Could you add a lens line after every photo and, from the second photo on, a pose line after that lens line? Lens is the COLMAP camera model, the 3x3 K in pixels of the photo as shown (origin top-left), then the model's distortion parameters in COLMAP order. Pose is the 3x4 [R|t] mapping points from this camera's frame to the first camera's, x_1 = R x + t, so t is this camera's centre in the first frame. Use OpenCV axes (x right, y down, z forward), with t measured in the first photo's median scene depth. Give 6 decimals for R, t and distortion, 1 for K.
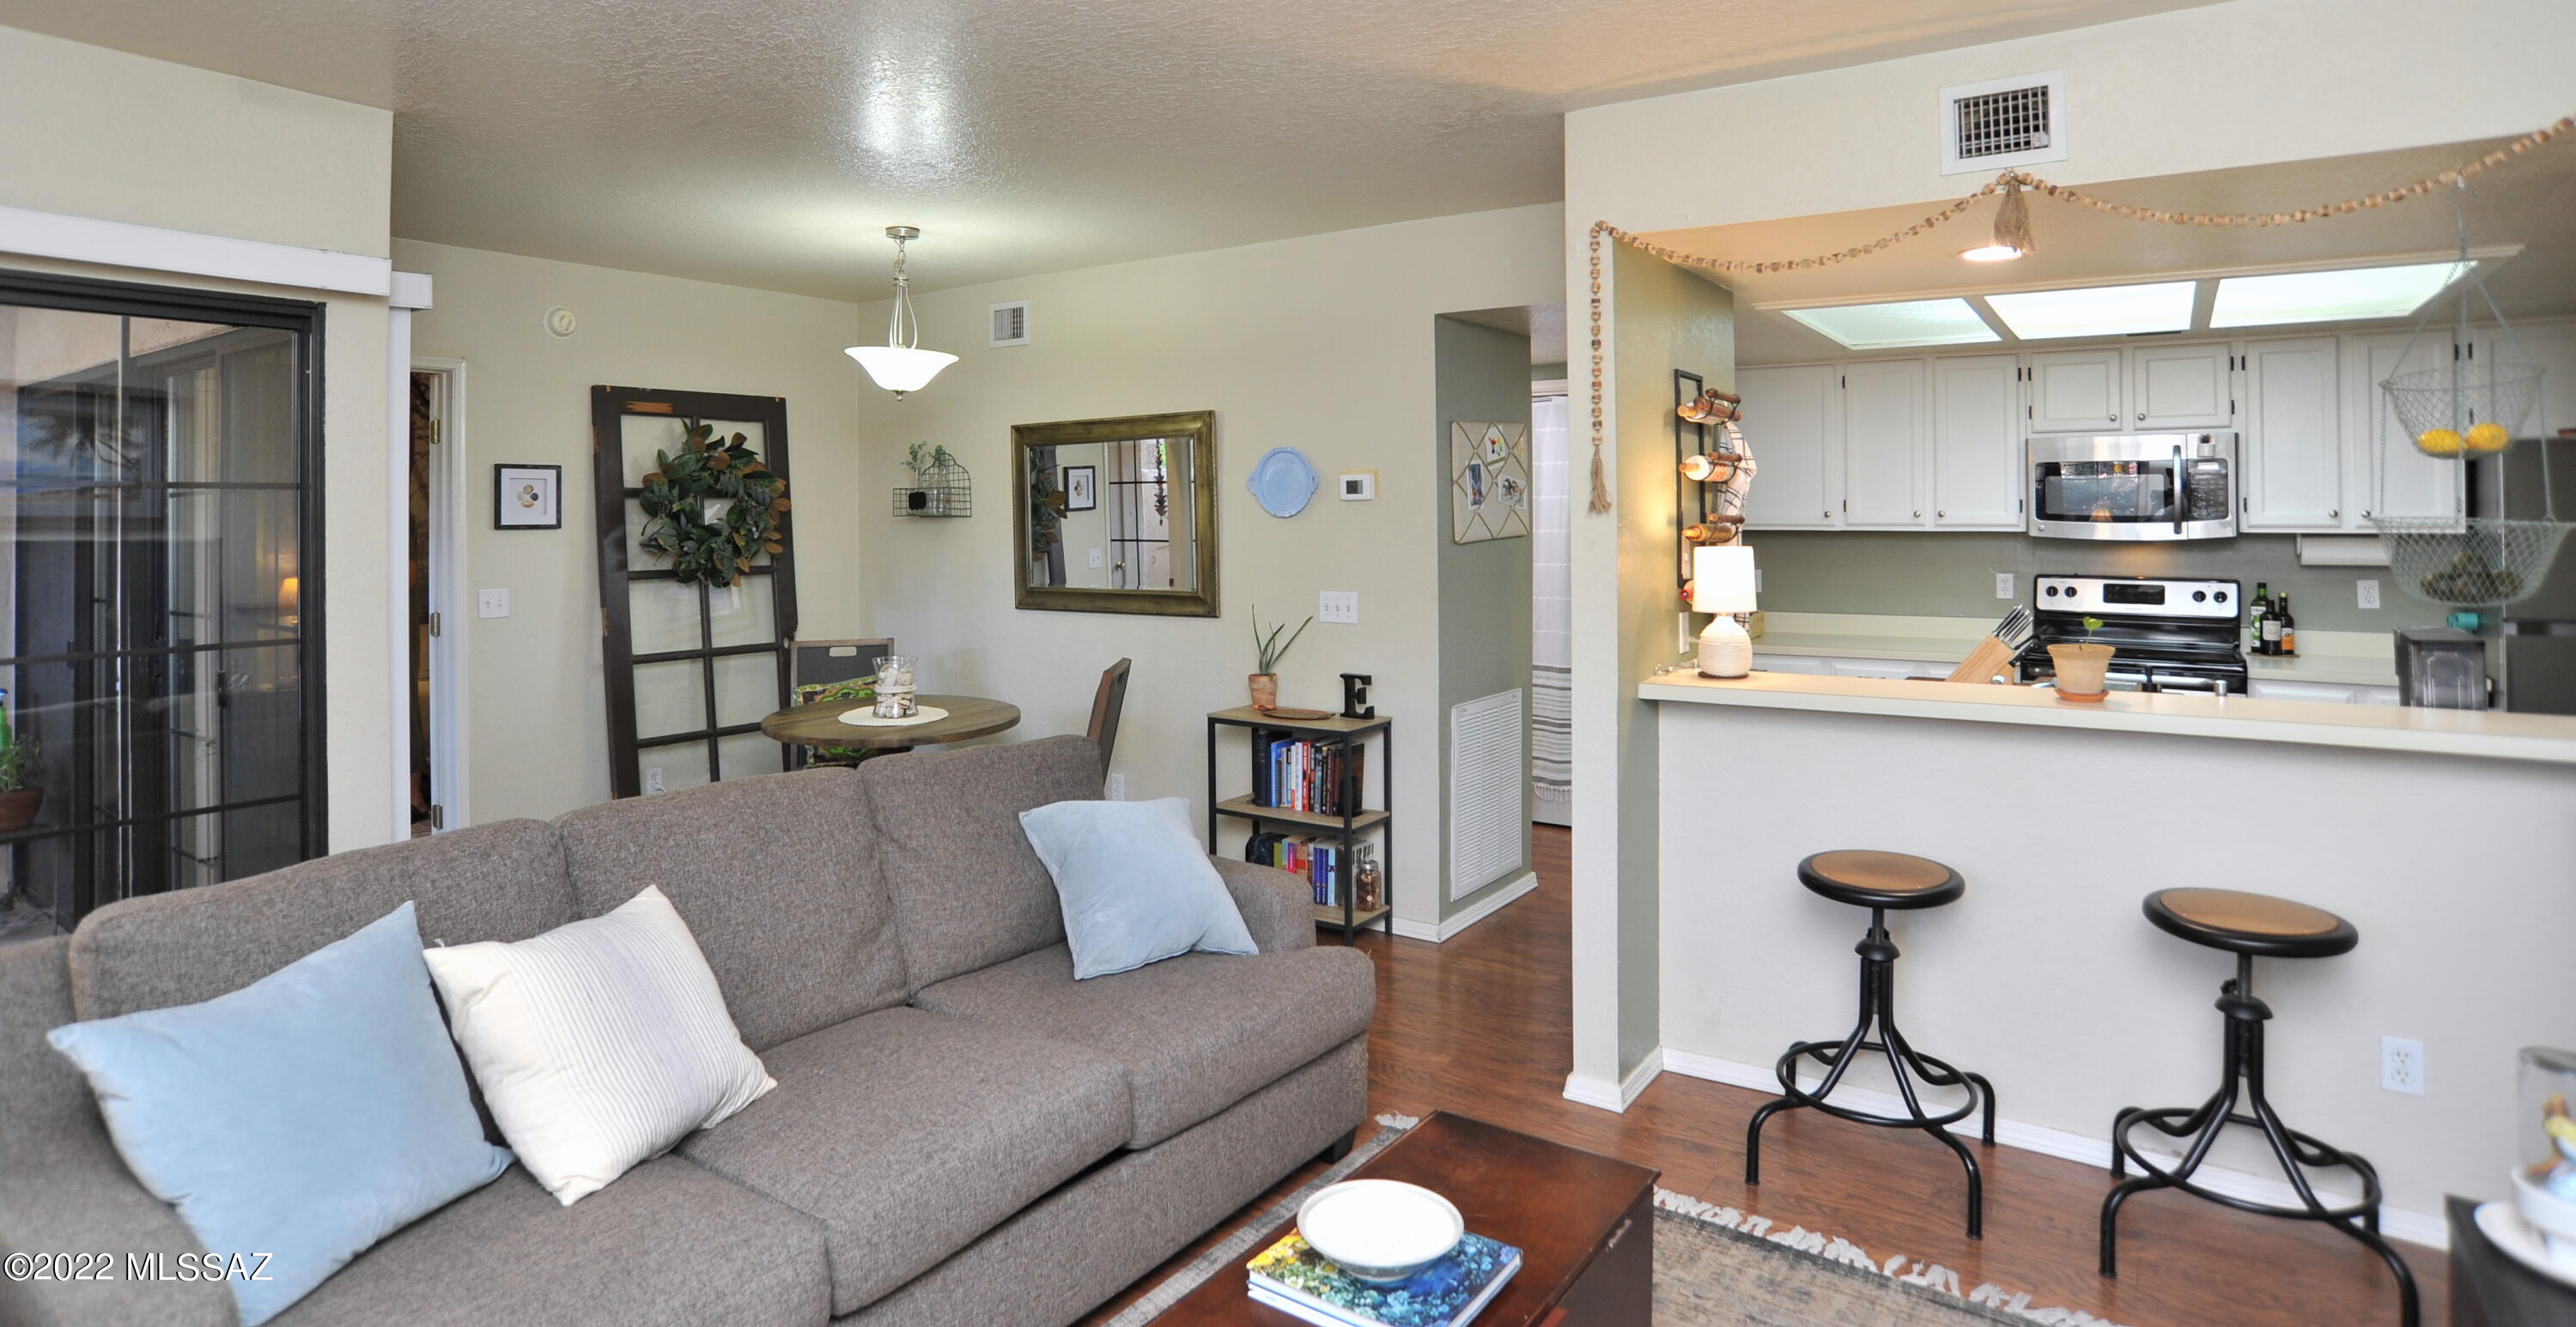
lens RADIAL K [[1330.9, 0, 1278.4], [0, 1330.9, 475.0], [0, 0, 1]] dist [-0.061396, 0.001542]
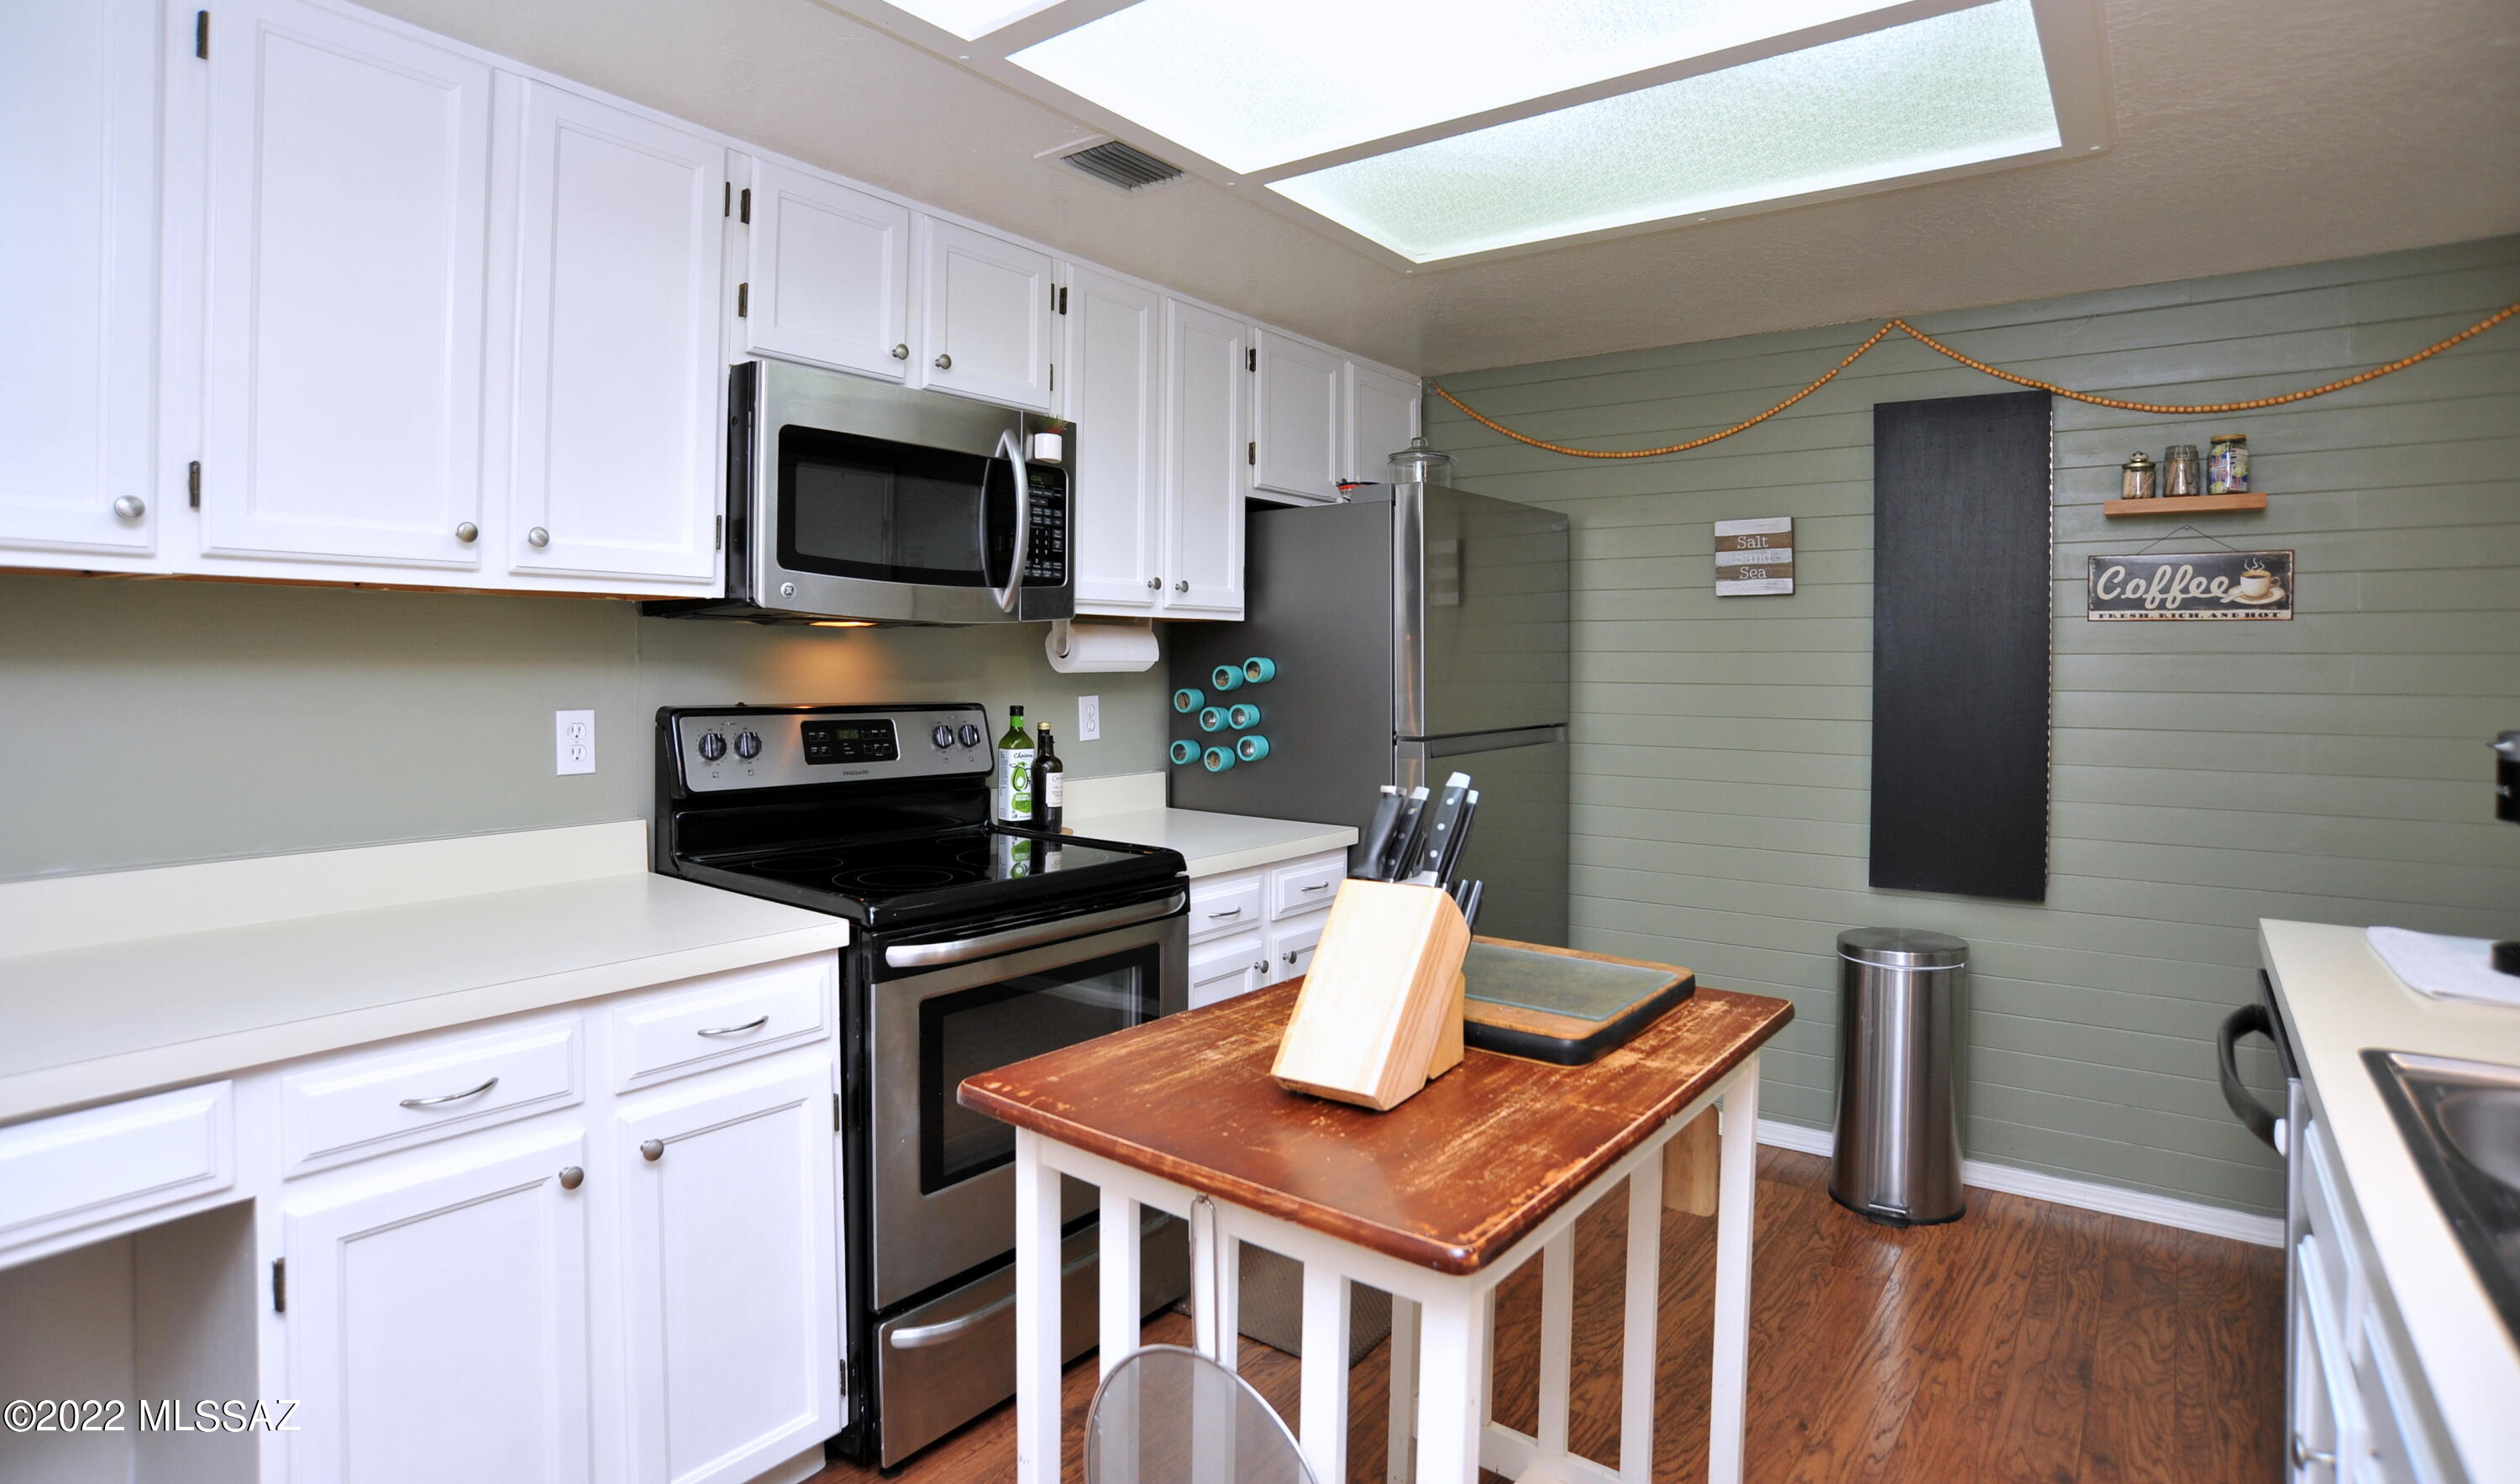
lens RADIAL K [[1330.7, 0, 1305.3], [0, 1330.7, 643.2], [0, 0, 1]] dist [-0.065514, 0.017348]
pose [[0.000278, 0.011662, 0.999932, 0.199999], [-0.031392, 0.999439, -0.011648, 0.063123], [-0.999507, -0.031387, 0.000644, 0.927557]]
